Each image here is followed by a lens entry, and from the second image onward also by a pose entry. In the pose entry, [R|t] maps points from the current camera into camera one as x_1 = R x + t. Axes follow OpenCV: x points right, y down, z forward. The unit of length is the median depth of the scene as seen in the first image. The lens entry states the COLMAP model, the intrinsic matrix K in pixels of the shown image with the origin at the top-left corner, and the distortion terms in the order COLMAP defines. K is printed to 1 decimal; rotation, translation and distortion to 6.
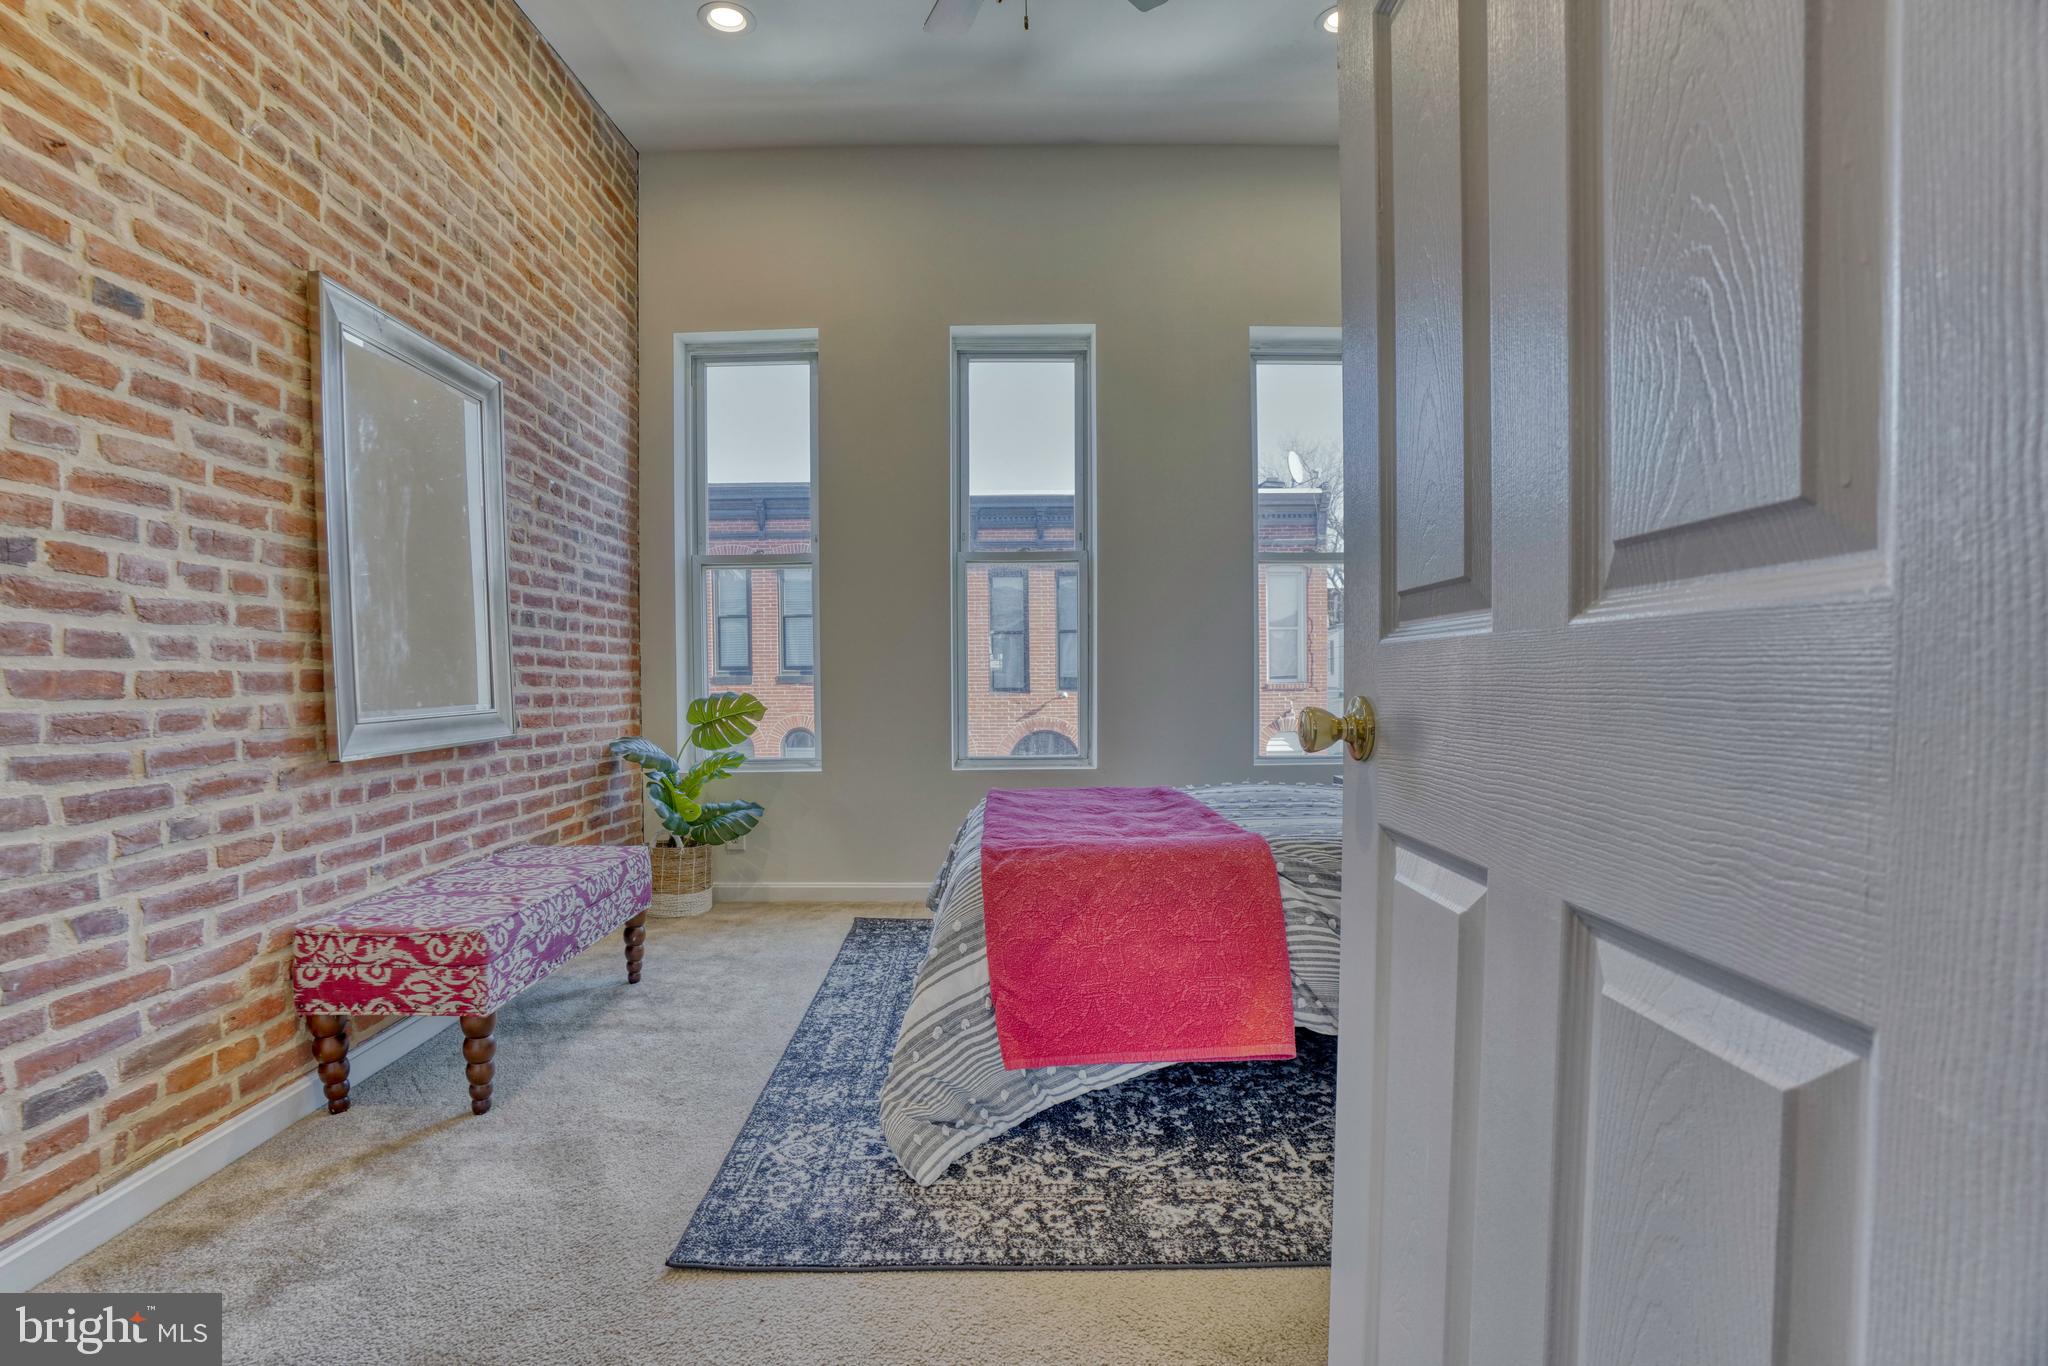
lens RADIAL K [[949.5, 0, 1024.0], [0, 949.5, 683.0], [0, 0, 1]] dist [-0.075519, 0.033936]
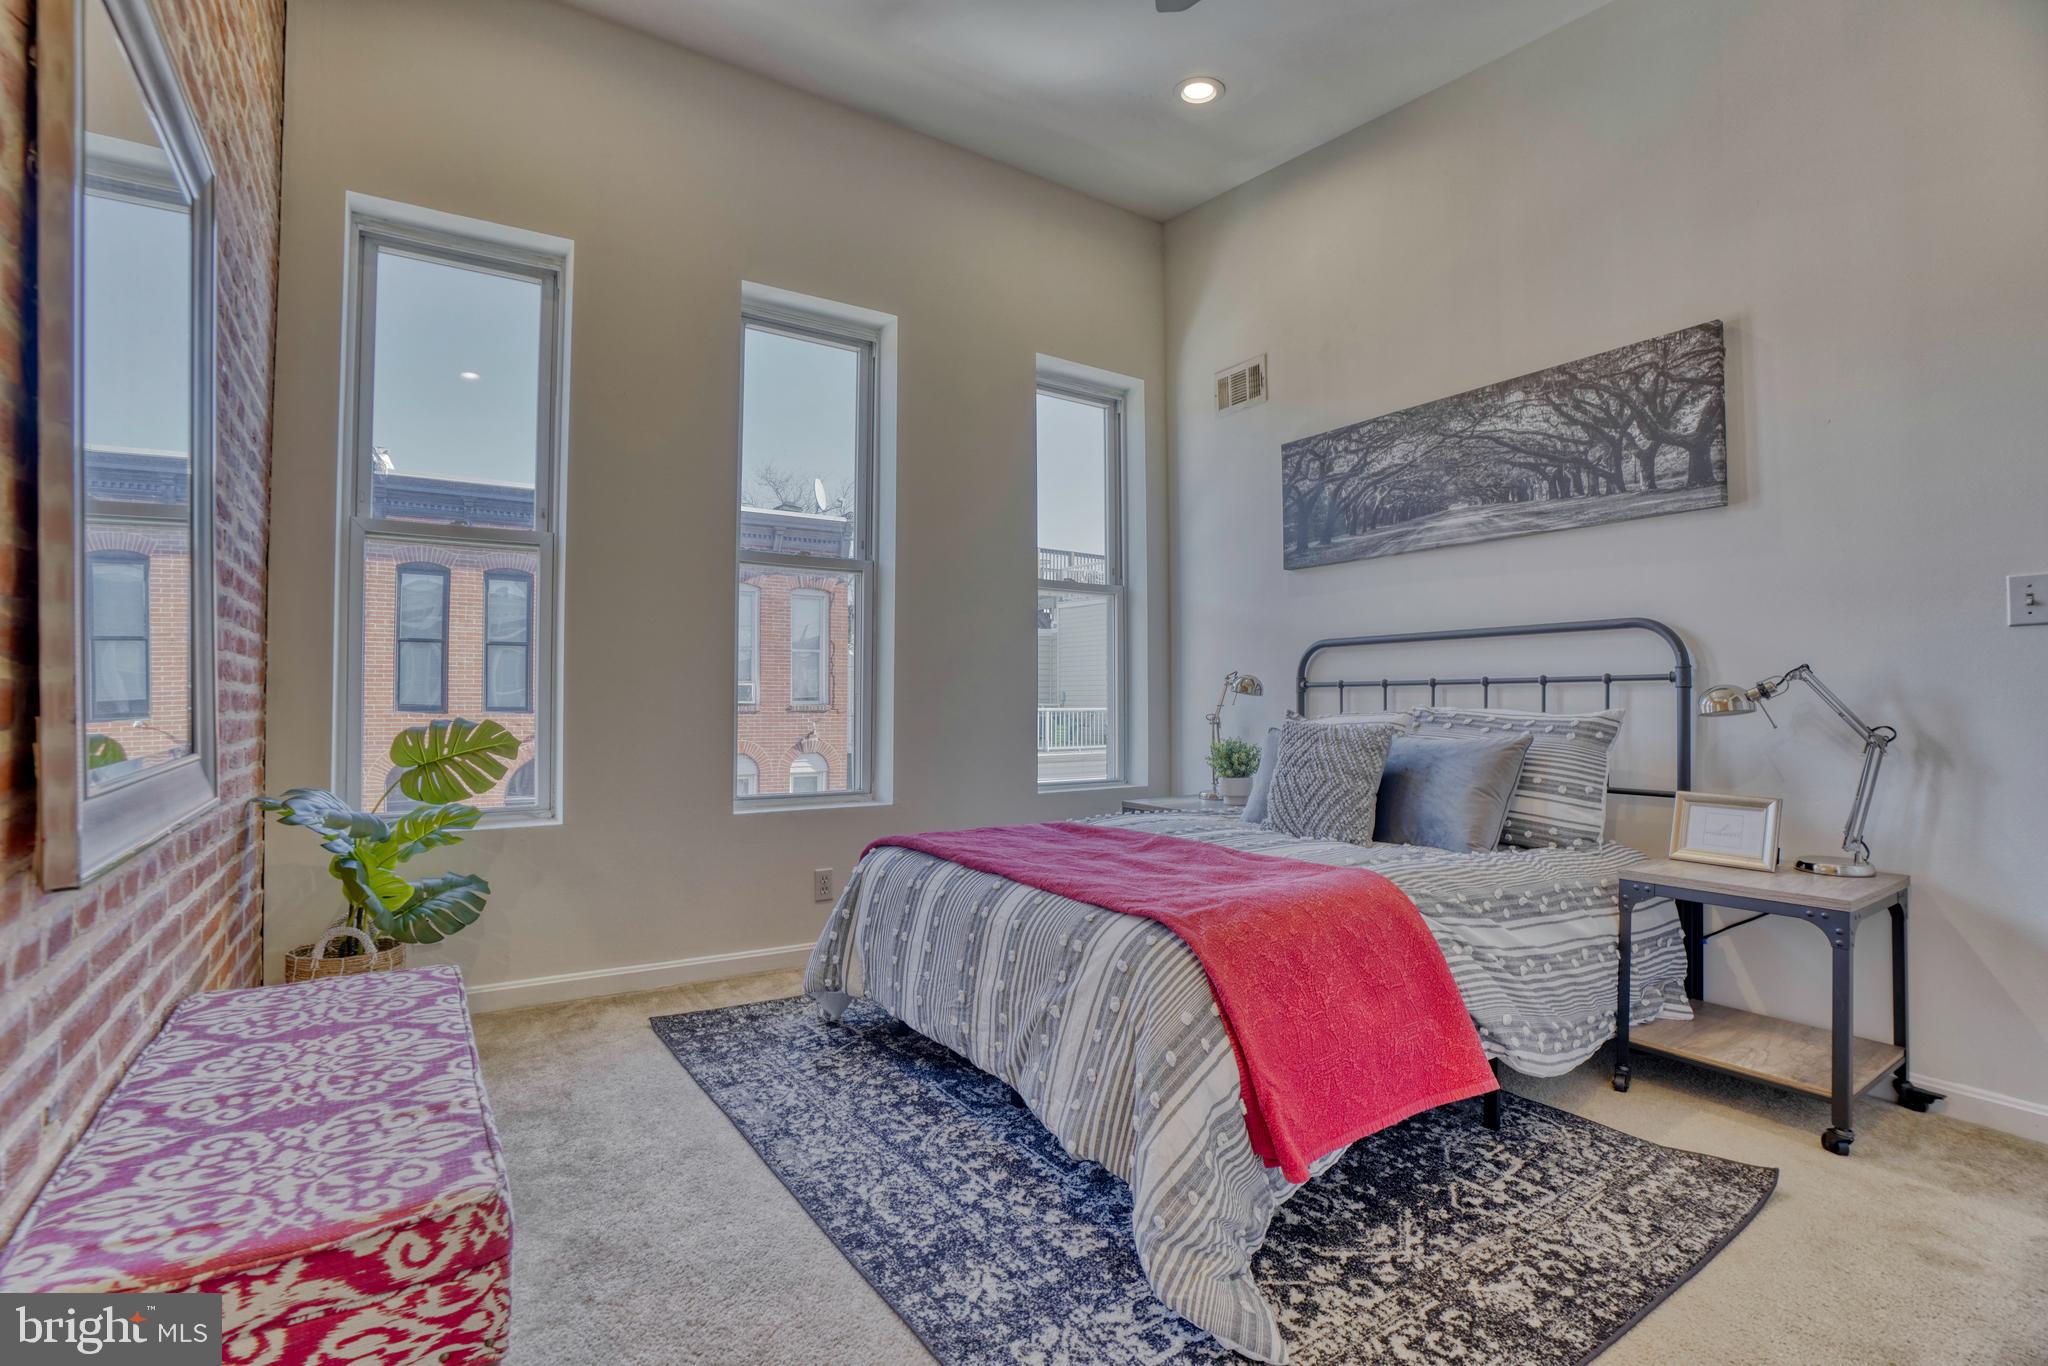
lens RADIAL K [[928.2, 0, 1017.7], [0, 928.2, 648.5], [0, 0, 1]] dist [-0.056957, 0.019250]
pose [[0.840802, 0.038433, 0.539977, -0.632713], [-0.008586, 0.998298, -0.057684, -0.012847], [-0.541274, 0.043865, 0.839701, 0.401024]]
